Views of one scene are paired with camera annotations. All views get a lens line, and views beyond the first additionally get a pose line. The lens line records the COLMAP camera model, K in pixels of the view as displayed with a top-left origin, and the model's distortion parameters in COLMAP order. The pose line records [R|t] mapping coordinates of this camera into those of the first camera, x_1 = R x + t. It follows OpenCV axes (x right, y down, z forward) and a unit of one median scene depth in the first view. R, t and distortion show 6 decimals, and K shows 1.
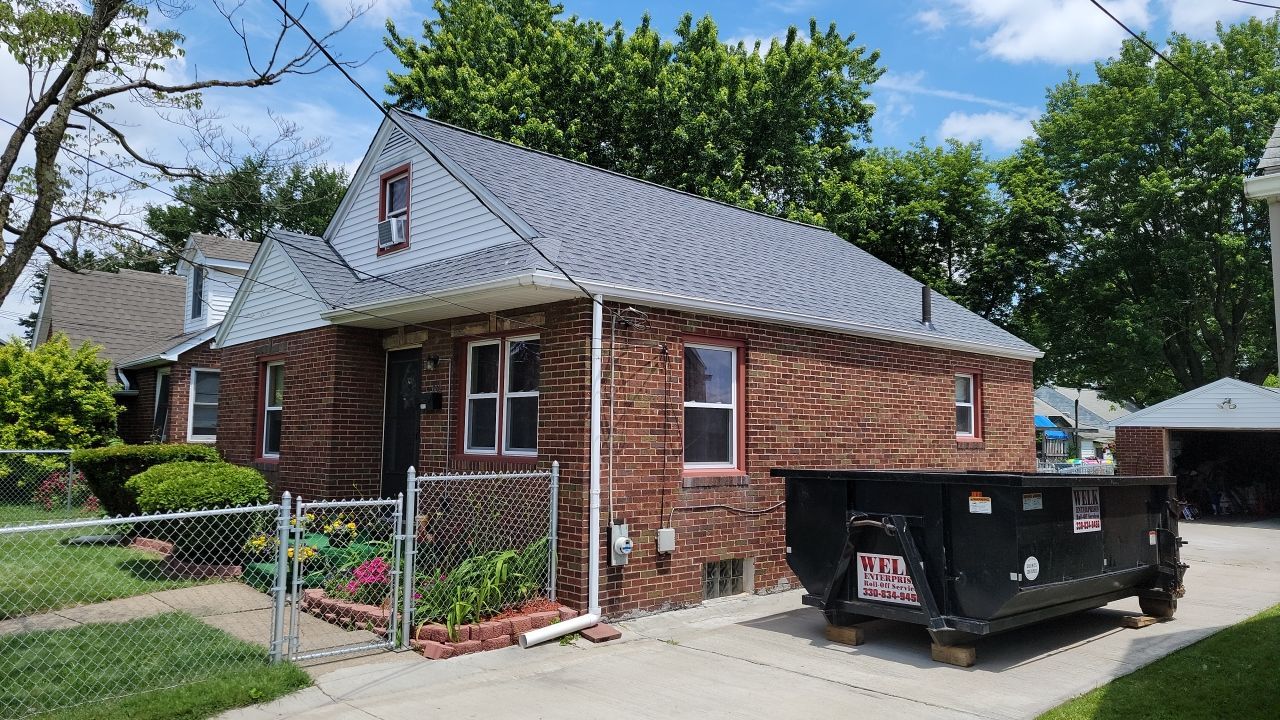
lens RADIAL K [[890.8, 0, 617.6], [0, 890.8, 359.6], [0, 0, 1]] dist [0.042664, -0.002693]
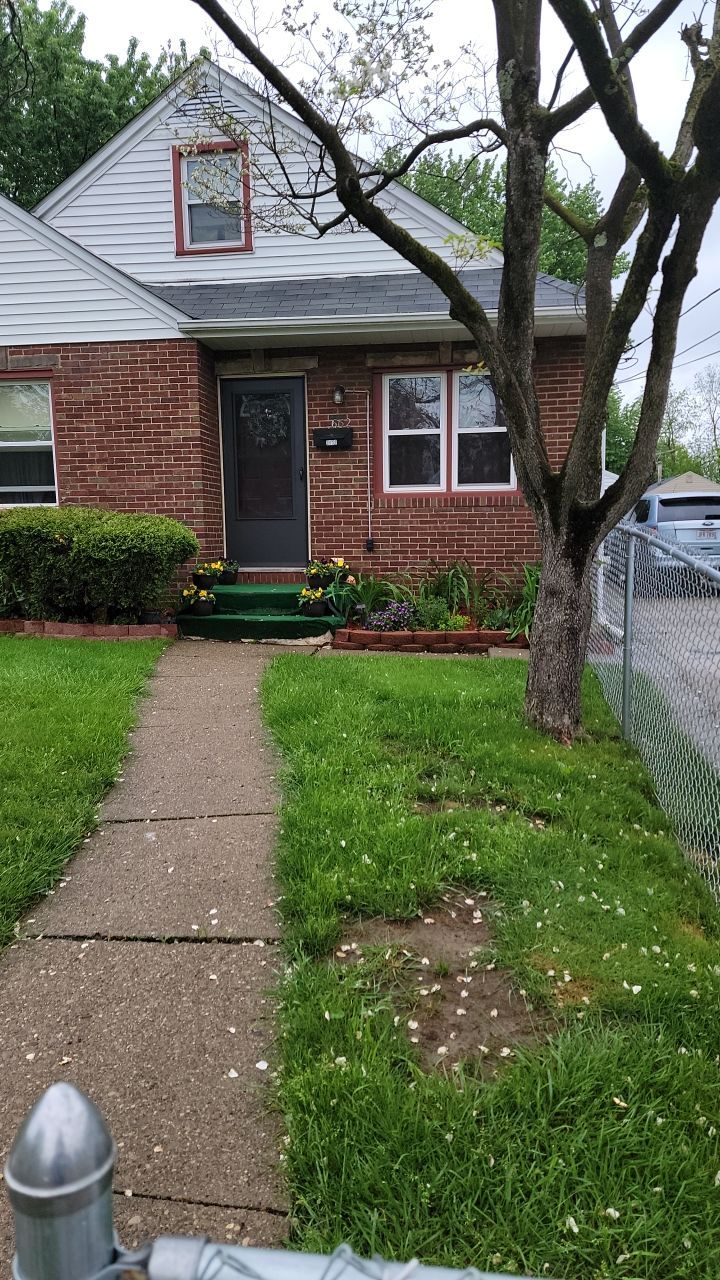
lens RADIAL K [[866.5, 0, 360.0], [0, 866.5, 640.0], [0, 0, 1]] dist [0.049038, -0.047375]
pose [[0.763757, -0.113488, 0.635449, -0.808014], [-0.031217, 0.976778, 0.211968, 0.061957], [-0.644748, -0.181729, 0.742479, 0.280797]]
